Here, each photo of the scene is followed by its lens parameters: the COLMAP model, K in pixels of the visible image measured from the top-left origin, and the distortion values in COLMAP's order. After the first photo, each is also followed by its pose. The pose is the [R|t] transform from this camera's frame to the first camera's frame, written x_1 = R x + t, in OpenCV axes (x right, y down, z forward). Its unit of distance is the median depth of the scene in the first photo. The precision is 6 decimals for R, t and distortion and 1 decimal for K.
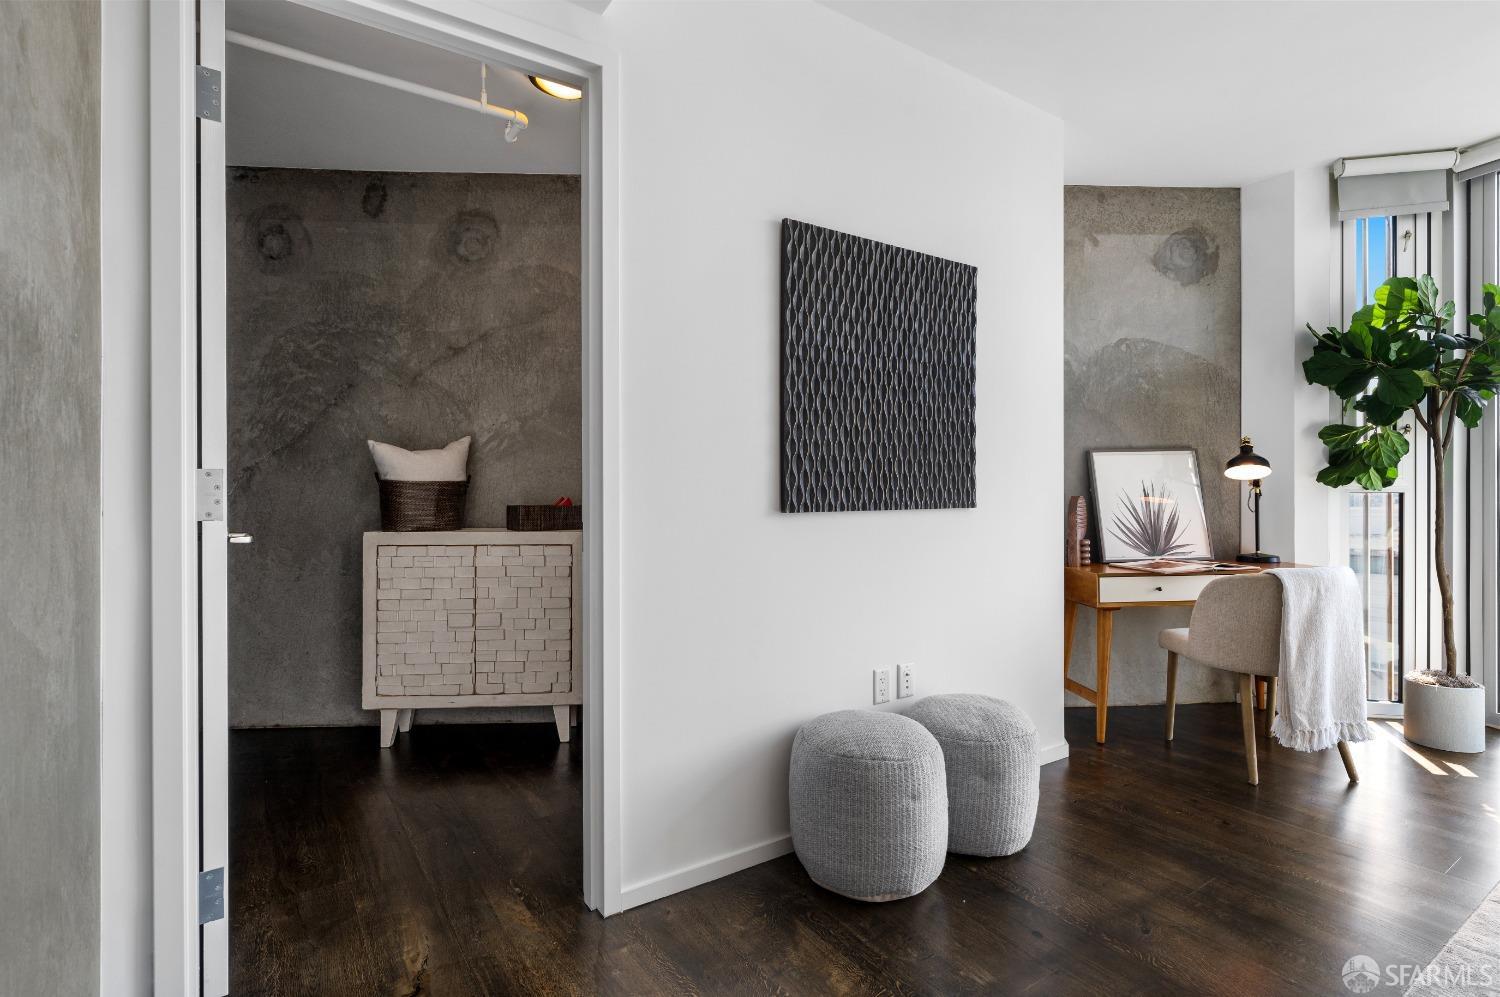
lens RADIAL K [[736.7, 0, 749.4], [0, 736.7, 494.9], [0, 0, 1]] dist [0.000832, -0.000180]
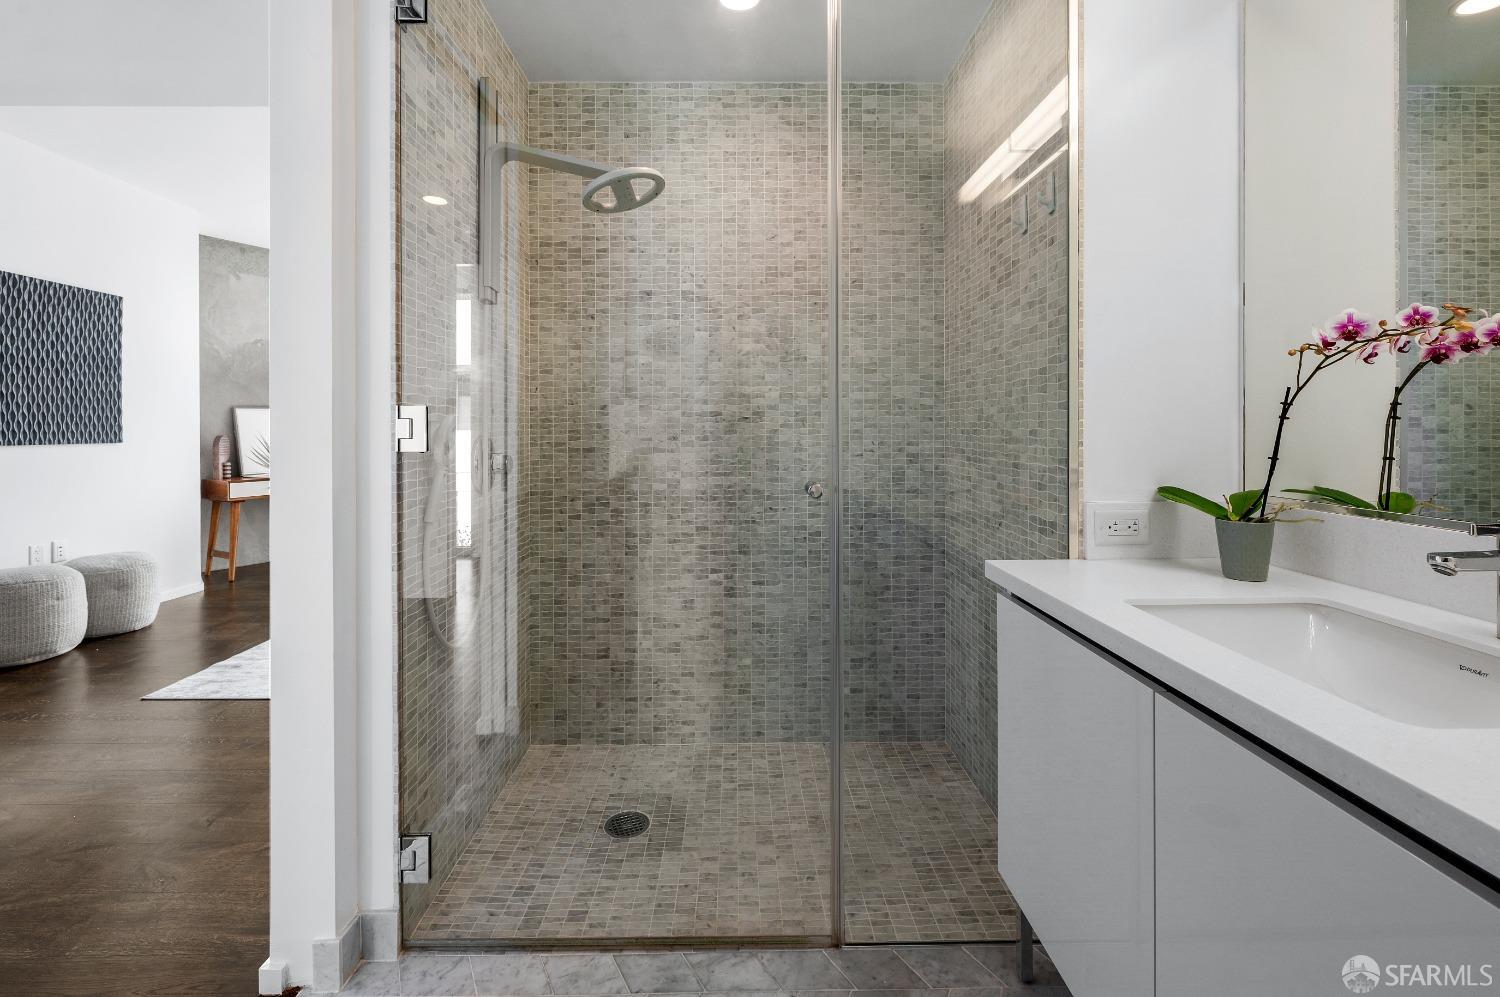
lens RADIAL K [[641.8, 0, 747.3], [0, 641.8, 434.8], [0, 0, 1]] dist [0.002309, -0.000252]
pose [[0.550677, -0.001961, 0.834716, -0.096804], [0.000432, 0.999998, 0.002065, -0.002615], [-0.834718, -0.000776, 0.550677, -0.753493]]
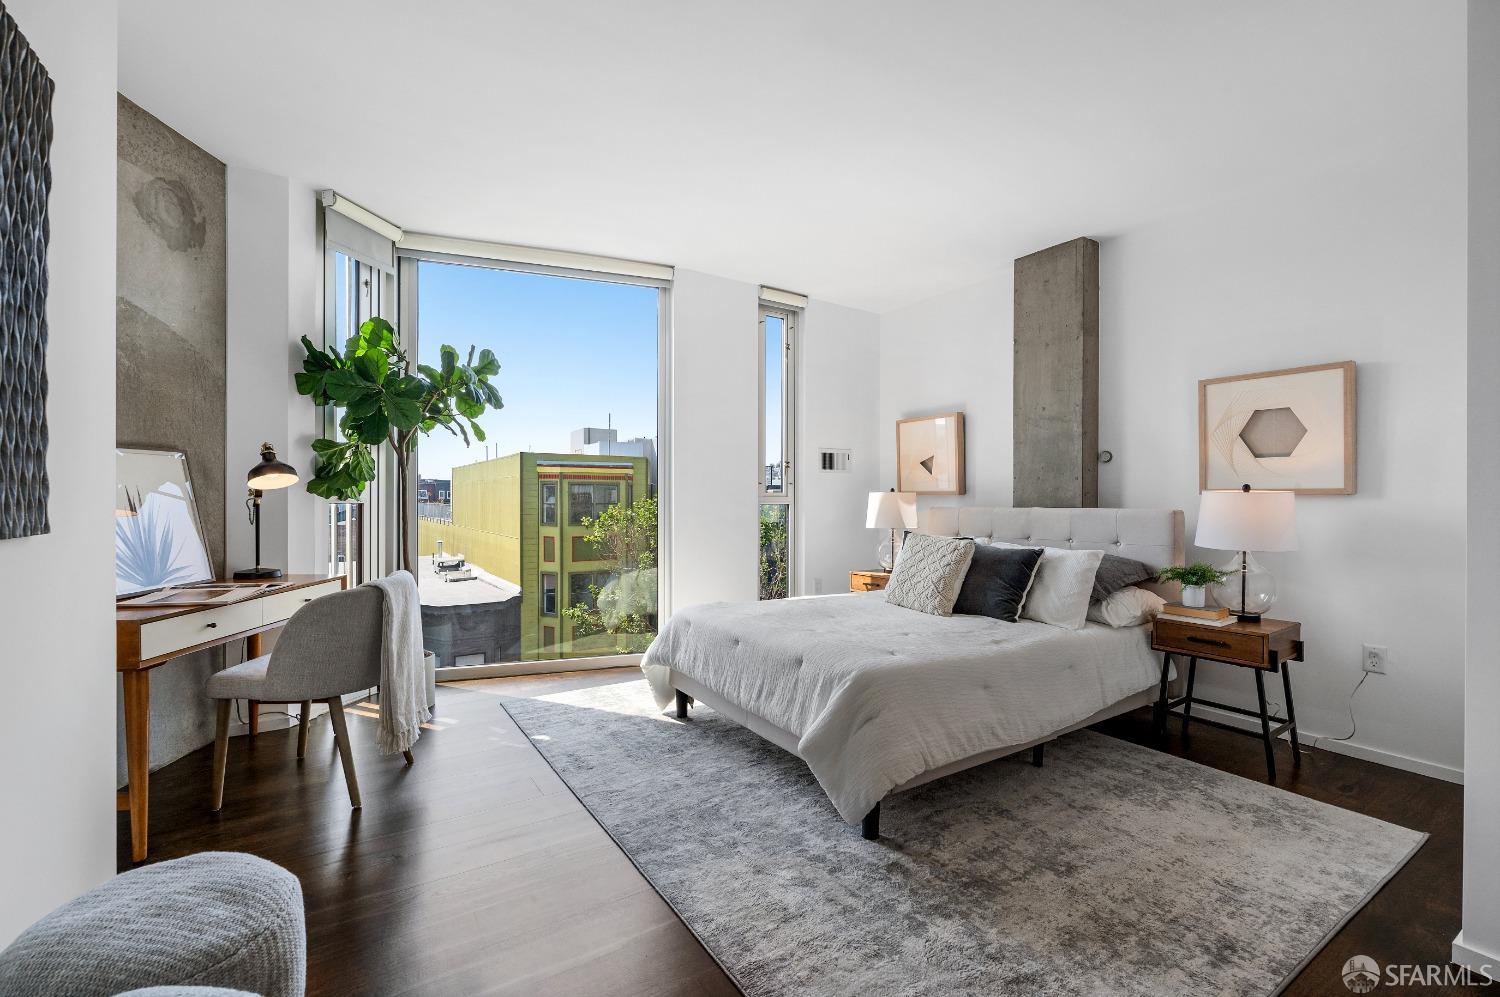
lens RADIAL K [[641.8, 0, 749.0], [0, 641.8, 500.8], [0, 0, 1]] dist [0.002309, -0.000252]
pose [[0.019512, 0.002903, 0.999805, -0.117044], [0.000120, 0.999996, -0.002906, -0.003830], [-0.999810, 0.000177, 0.019512, 0.383070]]
